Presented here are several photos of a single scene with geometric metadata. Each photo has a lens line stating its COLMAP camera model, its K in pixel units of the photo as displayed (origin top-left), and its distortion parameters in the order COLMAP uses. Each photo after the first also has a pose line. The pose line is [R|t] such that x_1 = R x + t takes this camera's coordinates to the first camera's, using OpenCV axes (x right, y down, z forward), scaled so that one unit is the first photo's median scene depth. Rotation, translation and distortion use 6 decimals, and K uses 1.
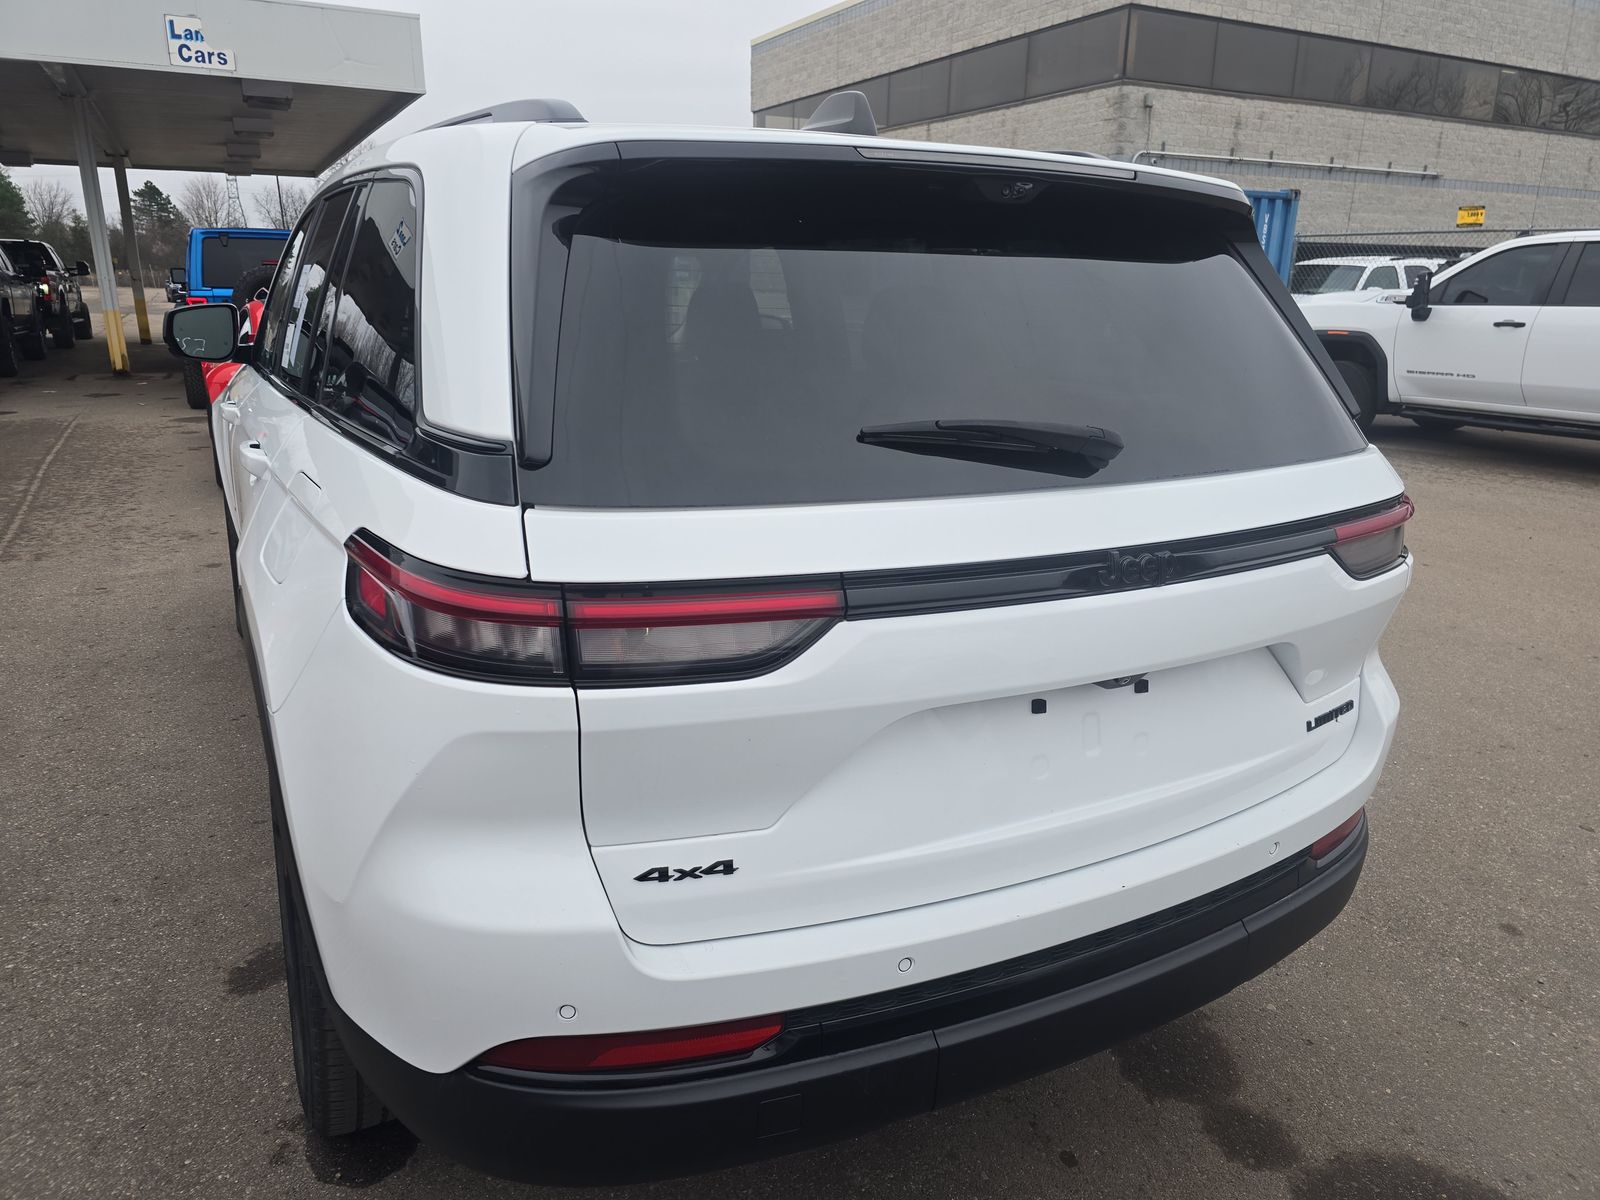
lens RADIAL K [[1066.3, 0, 796.3], [0, 1066.3, 597.1], [0, 0, 1]] dist [0.046959, -0.039731]
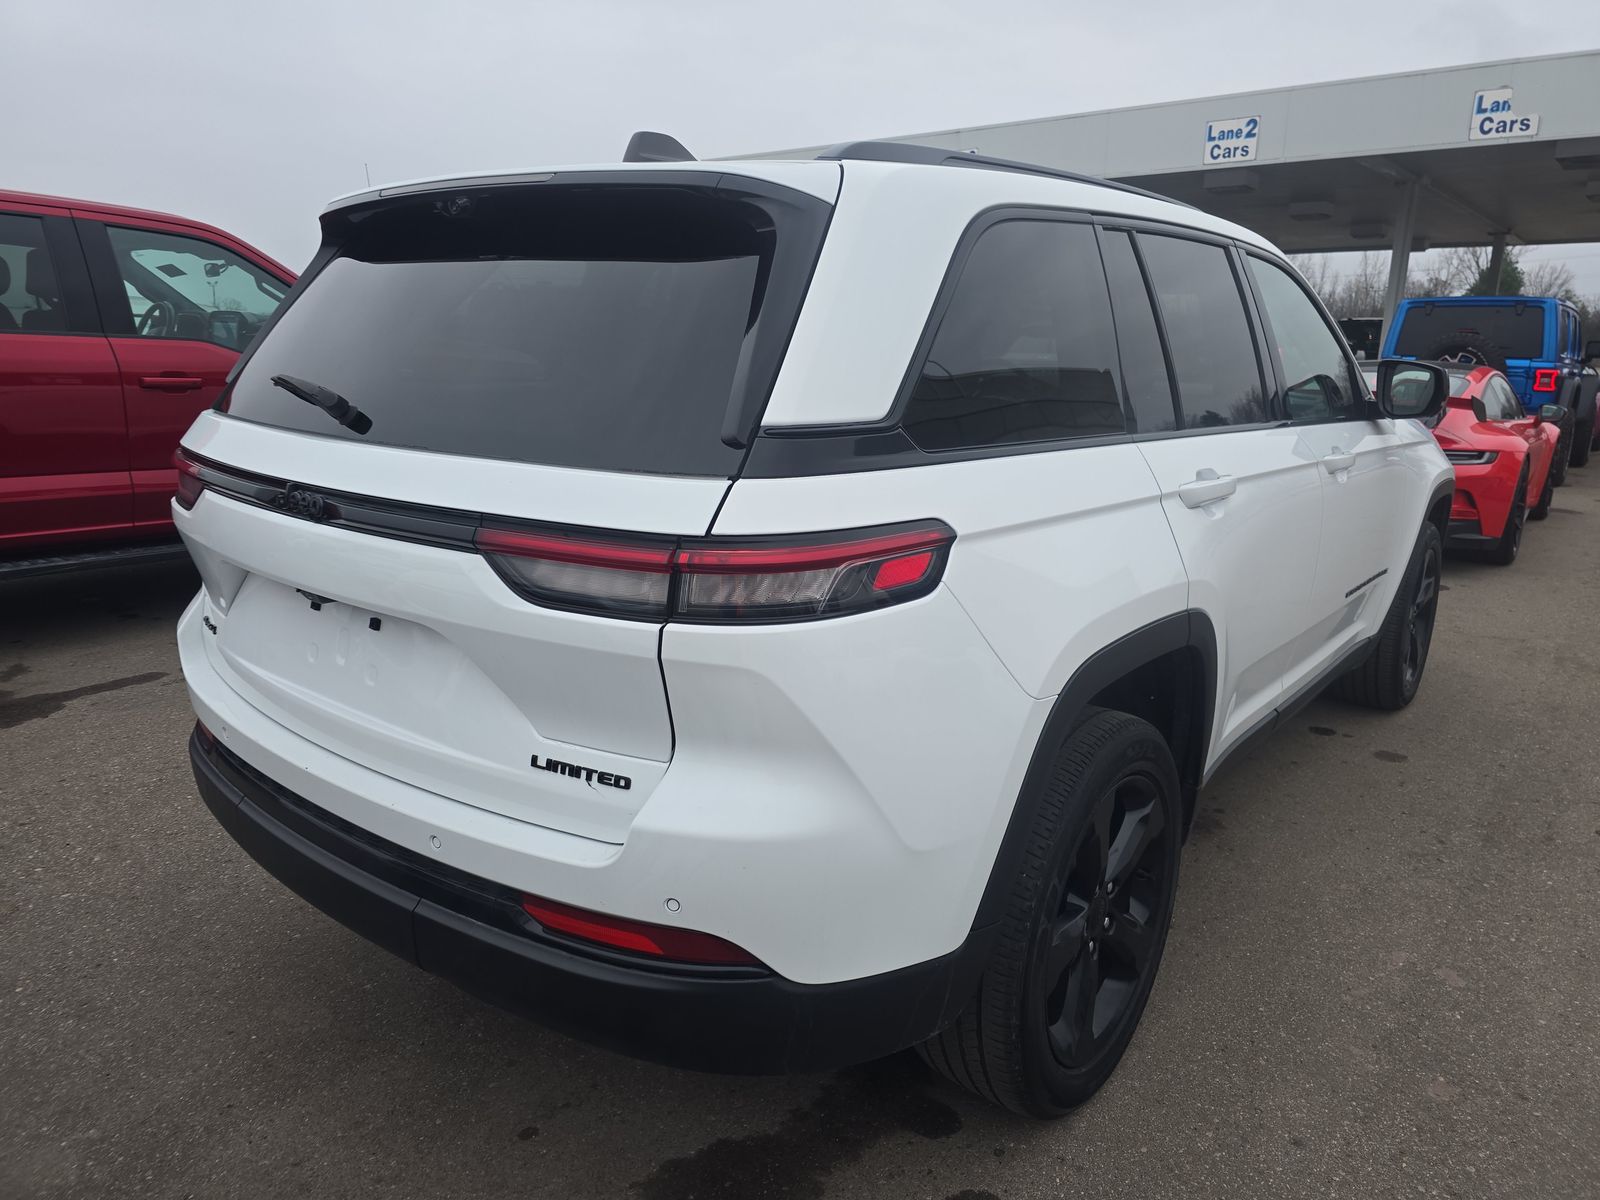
lens RADIAL K [[1066.3, 0, 796.3], [0, 1066.3, 597.1], [0, 0, 1]] dist [0.046959, -0.039731]
pose [[0.396346, 0.208764, -0.894051, 0.648338], [-0.269825, 0.957286, 0.103912, -0.078944], [0.877556, 0.200052, 0.435747, 0.378785]]
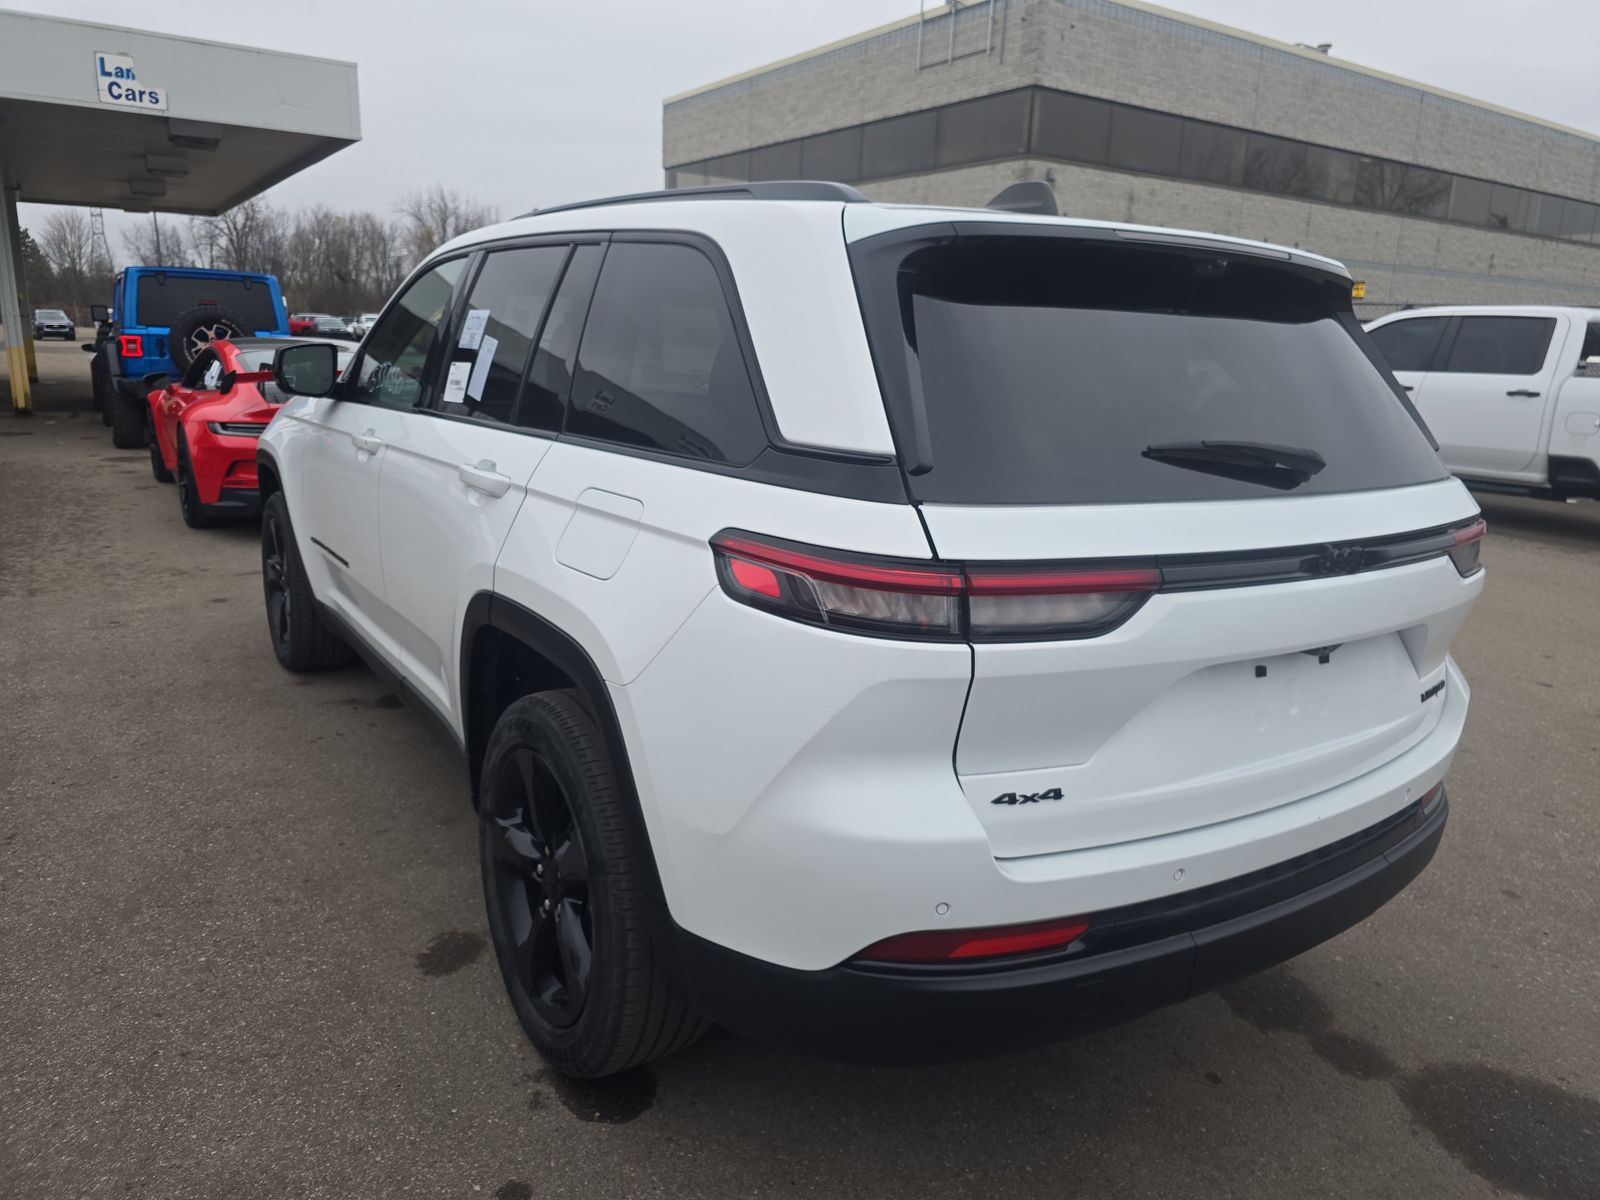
lens RADIAL K [[1067.6, 0, 800.0], [0, 1067.6, 600.0], [0, 0, 1]] dist [0.043823, -0.039116]
pose [[0.995153, -0.000539, 0.098342, -0.164496], [0.004878, 0.999025, -0.043886, 0.026721], [-0.098223, 0.044153, 0.994185, -0.077783]]
